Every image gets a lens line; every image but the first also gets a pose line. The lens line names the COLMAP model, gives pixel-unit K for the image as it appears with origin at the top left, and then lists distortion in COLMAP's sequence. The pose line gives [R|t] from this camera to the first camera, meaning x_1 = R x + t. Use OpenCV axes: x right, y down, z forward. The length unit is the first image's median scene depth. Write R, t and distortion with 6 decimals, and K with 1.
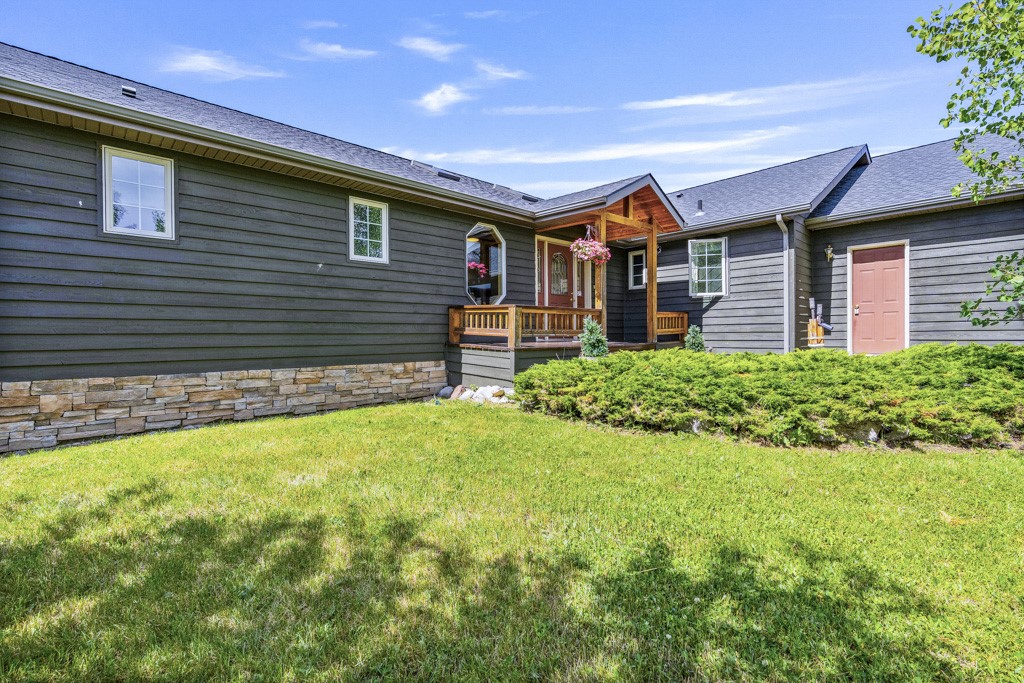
lens RADIAL K [[460.4, 0, 512.0], [0, 460.4, 341.5], [0, 0, 1]] dist [-0.000026, 0.000008]
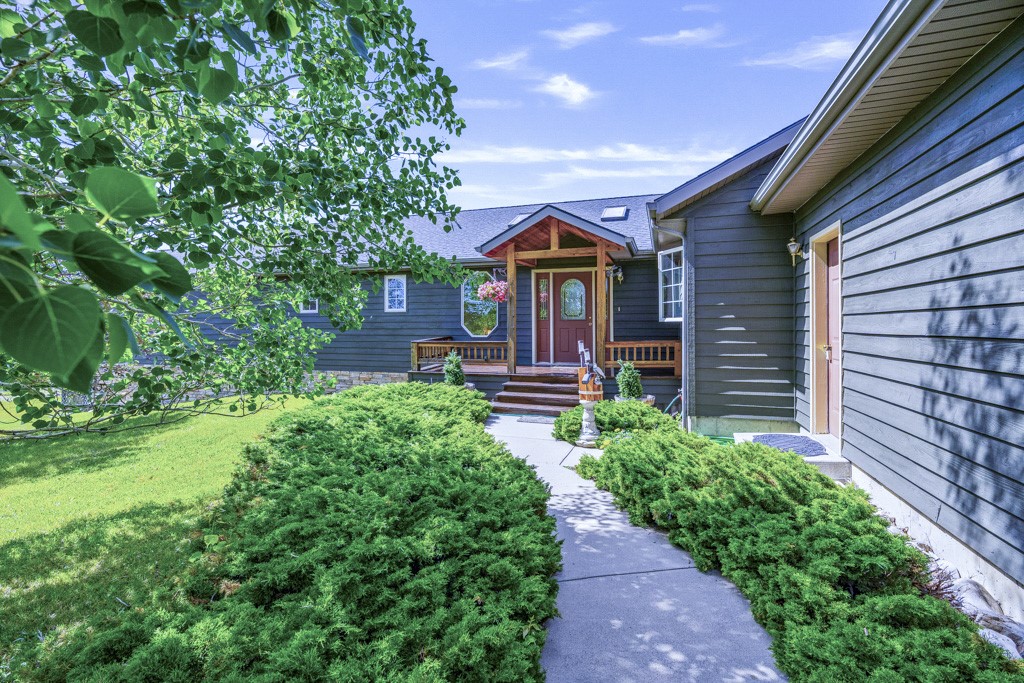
lens RADIAL K [[460.4, 0, 512.0], [0, 460.4, 341.5], [0, 0, 1]] dist [-0.000026, 0.000008]
pose [[0.495145, 0.032202, -0.868213, 1.427598], [-0.011229, 0.999467, 0.030666, -0.127432], [0.868738, -0.005434, 0.495243, 0.561545]]
